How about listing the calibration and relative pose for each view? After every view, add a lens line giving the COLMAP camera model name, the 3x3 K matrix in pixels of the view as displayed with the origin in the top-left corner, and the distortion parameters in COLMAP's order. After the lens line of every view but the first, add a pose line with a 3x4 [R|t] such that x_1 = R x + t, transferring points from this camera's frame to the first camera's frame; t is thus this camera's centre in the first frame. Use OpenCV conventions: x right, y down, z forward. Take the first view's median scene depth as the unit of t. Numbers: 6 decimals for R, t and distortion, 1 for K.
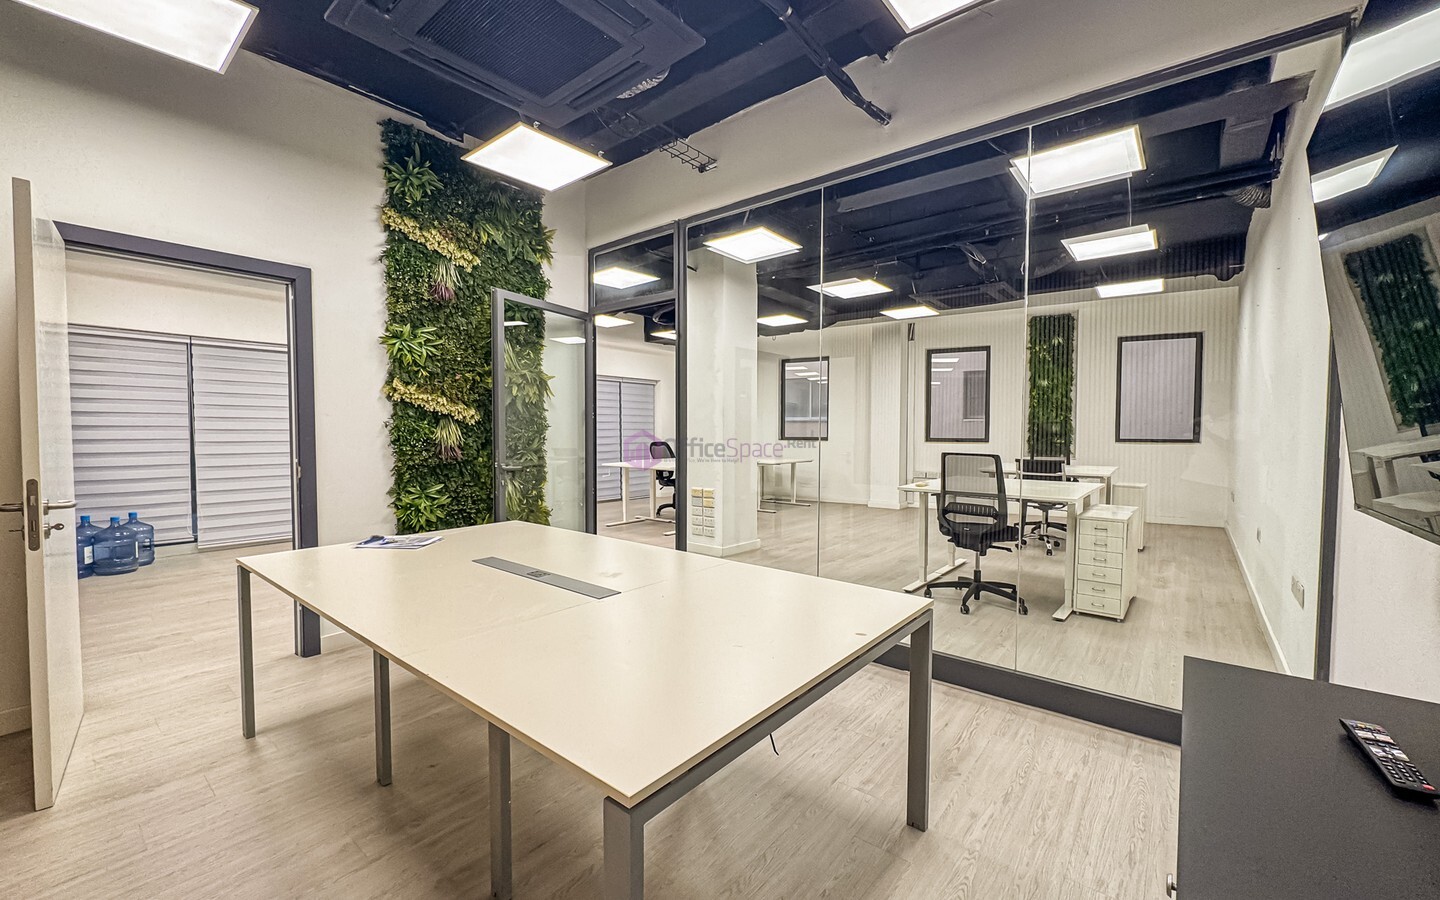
lens RADIAL K [[582.0, 0, 721.9], [0, 582.0, 456.5], [0, 0, 1]] dist [-0.002806, -0.000067]
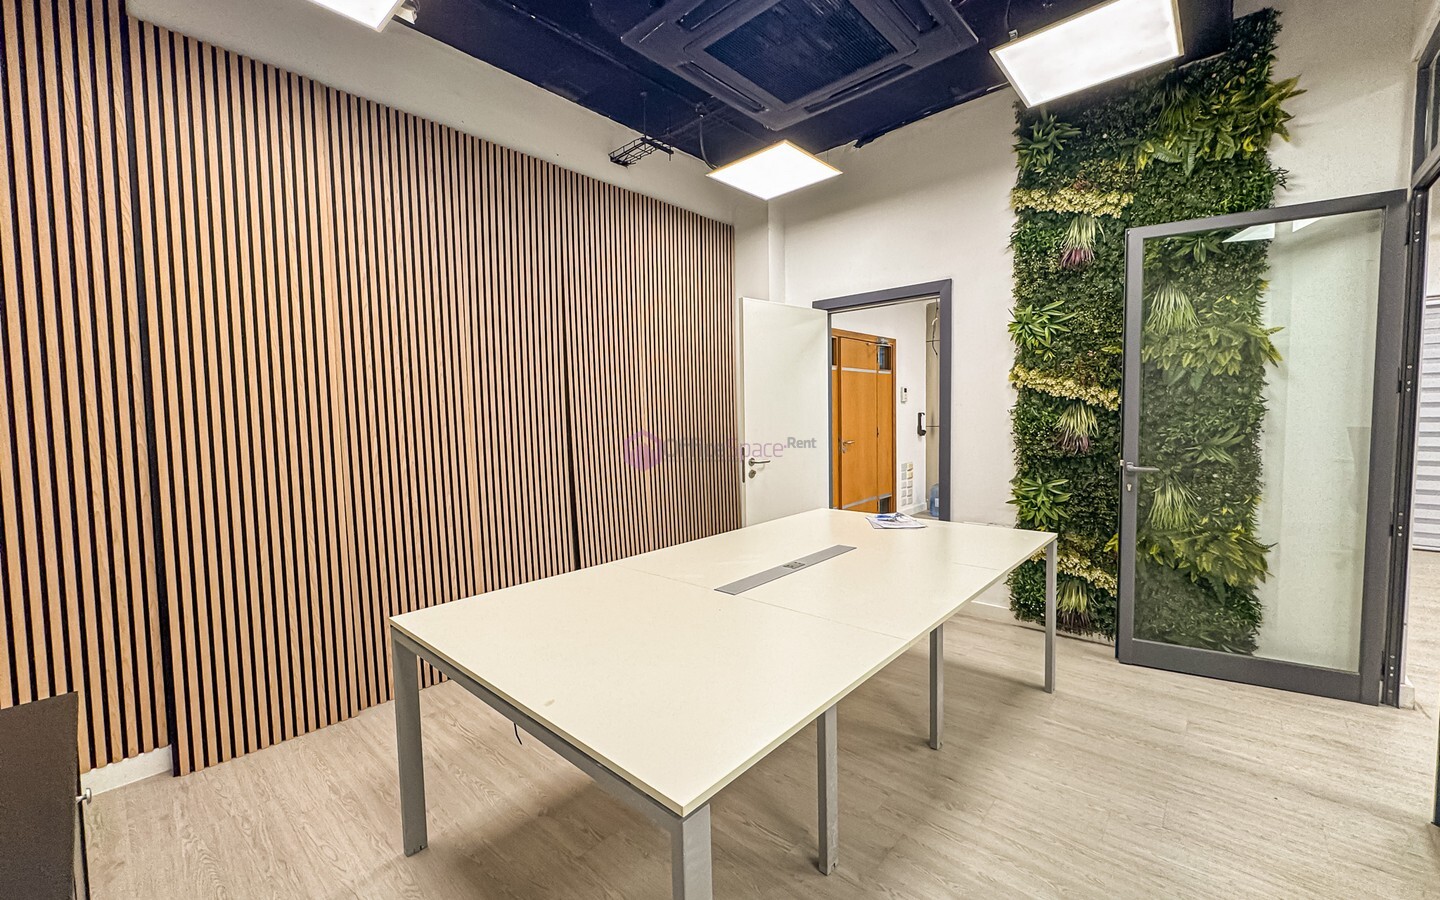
lens RADIAL K [[582.0, 0, 723.3], [0, 582.0, 448.1], [0, 0, 1]] dist [-0.002806, -0.000067]
pose [[-0.052857, 0.061299, -0.996719, 0.421722], [-0.023135, 0.997771, 0.062590, -0.043211], [0.998334, 0.026367, -0.051321, 0.536879]]
